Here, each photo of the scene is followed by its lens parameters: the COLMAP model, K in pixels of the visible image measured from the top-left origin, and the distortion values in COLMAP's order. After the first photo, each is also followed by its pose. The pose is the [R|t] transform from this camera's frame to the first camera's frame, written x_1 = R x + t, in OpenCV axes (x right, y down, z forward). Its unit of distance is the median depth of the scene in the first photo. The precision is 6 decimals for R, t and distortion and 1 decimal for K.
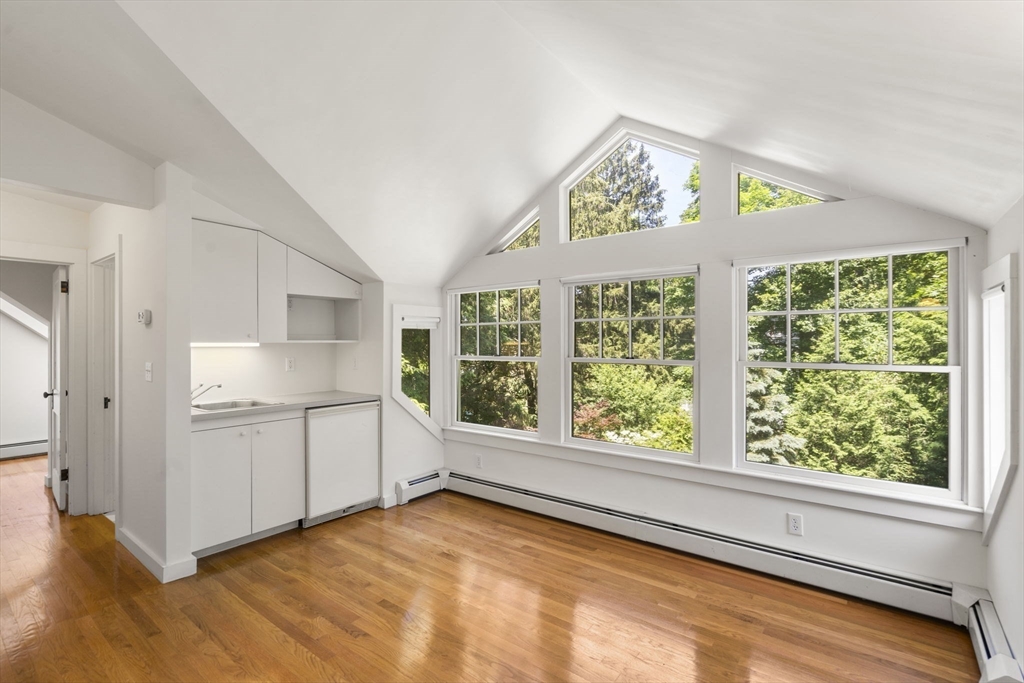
lens RADIAL K [[473.7, 0, 511.8], [0, 473.7, 340.4], [0, 0, 1]] dist [0.000145, 0.000096]
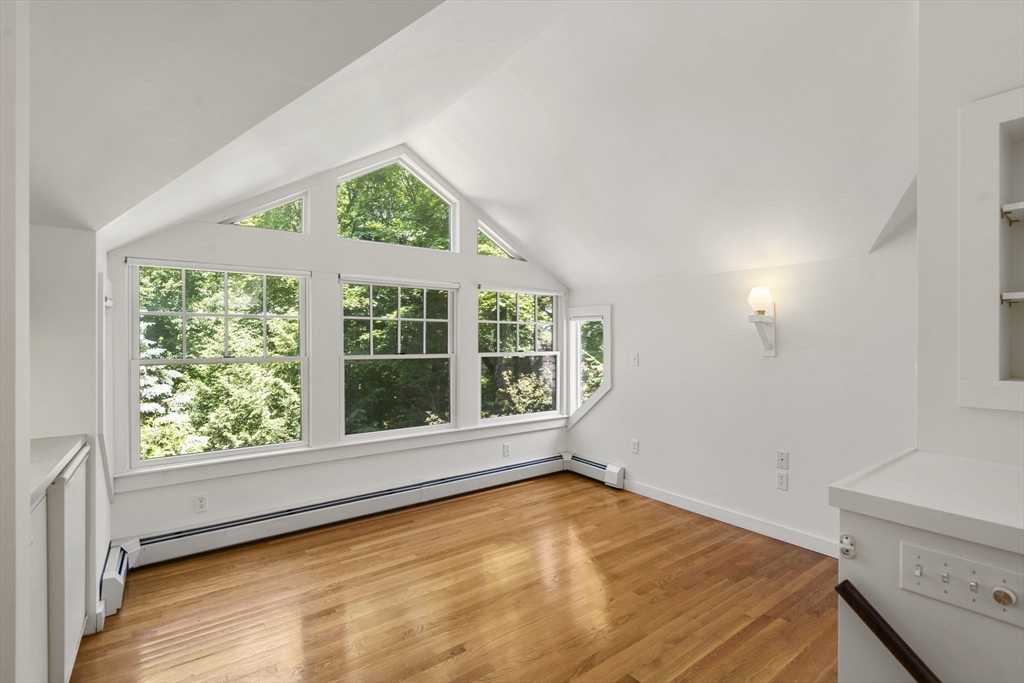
lens RADIAL K [[473.7, 0, 512.7], [0, 473.7, 342.1], [0, 0, 1]] dist [0.000145, 0.000096]
pose [[0.262939, 0.000380, 0.964812, -0.646670], [-0.005526, 0.999984, 0.001113, 0.006377], [-0.964797, -0.005625, 0.262937, 0.354614]]
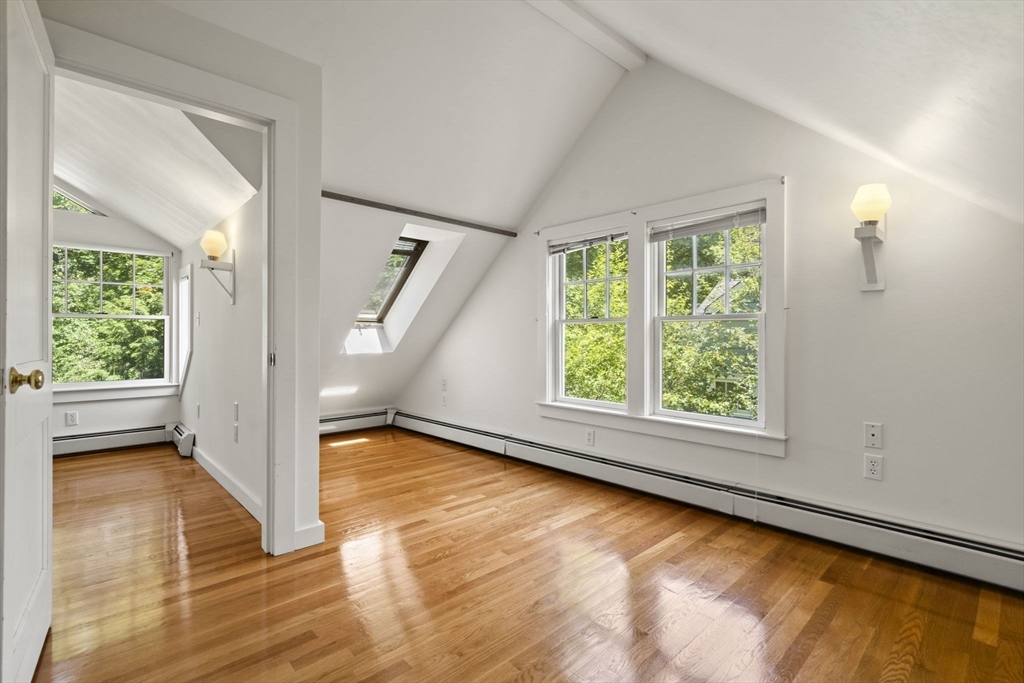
lens RADIAL K [[473.7, 0, 513.8], [0, 473.7, 337.1], [0, 0, 1]] dist [0.000145, 0.000096]
pose [[0.154752, 0.002775, 0.987949, -0.451040], [-0.001389, 0.999996, -0.002592, 0.082225], [-0.987952, -0.000971, 0.154755, -0.419803]]
